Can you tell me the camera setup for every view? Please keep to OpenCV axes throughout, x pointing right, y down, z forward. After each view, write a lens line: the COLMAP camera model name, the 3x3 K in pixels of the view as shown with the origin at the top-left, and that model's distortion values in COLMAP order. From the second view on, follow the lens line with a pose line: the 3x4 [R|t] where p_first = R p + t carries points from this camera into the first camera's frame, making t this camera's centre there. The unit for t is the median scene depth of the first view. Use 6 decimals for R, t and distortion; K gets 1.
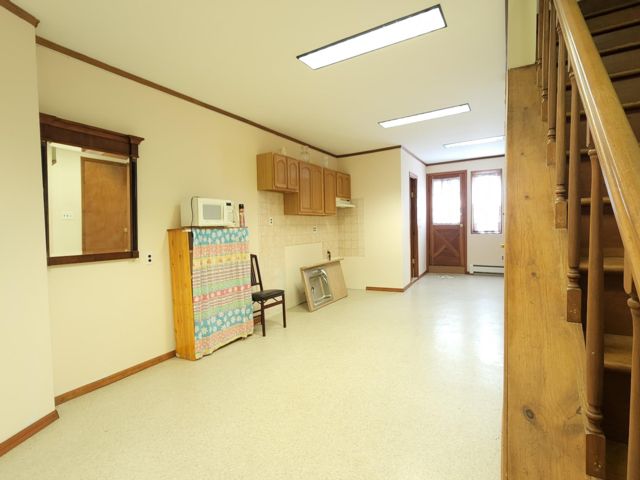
lens RADIAL K [[314.3, 0, 318.4], [0, 314.3, 237.2], [0, 0, 1]] dist [0.002378, -0.001498]
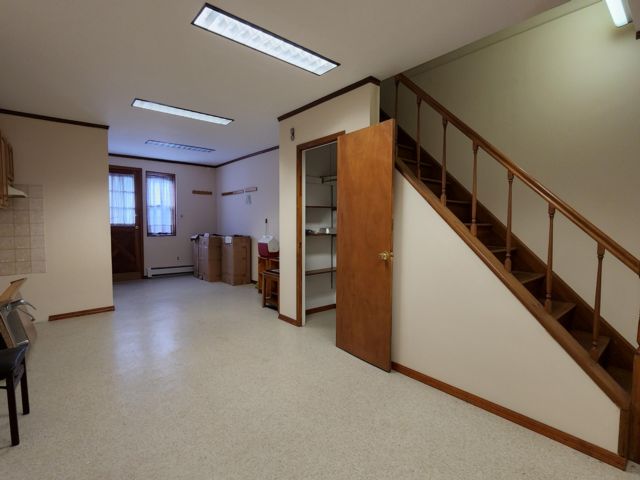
lens RADIAL K [[314.3, 0, 318.4], [0, 314.3, 237.2], [0, 0, 1]] dist [0.002378, -0.001498]
pose [[0.318056, -0.015982, 0.947937, -0.261678], [0.017414, 0.999788, 0.011013, -0.009418], [-0.947912, 0.013005, 0.318267, 0.196719]]
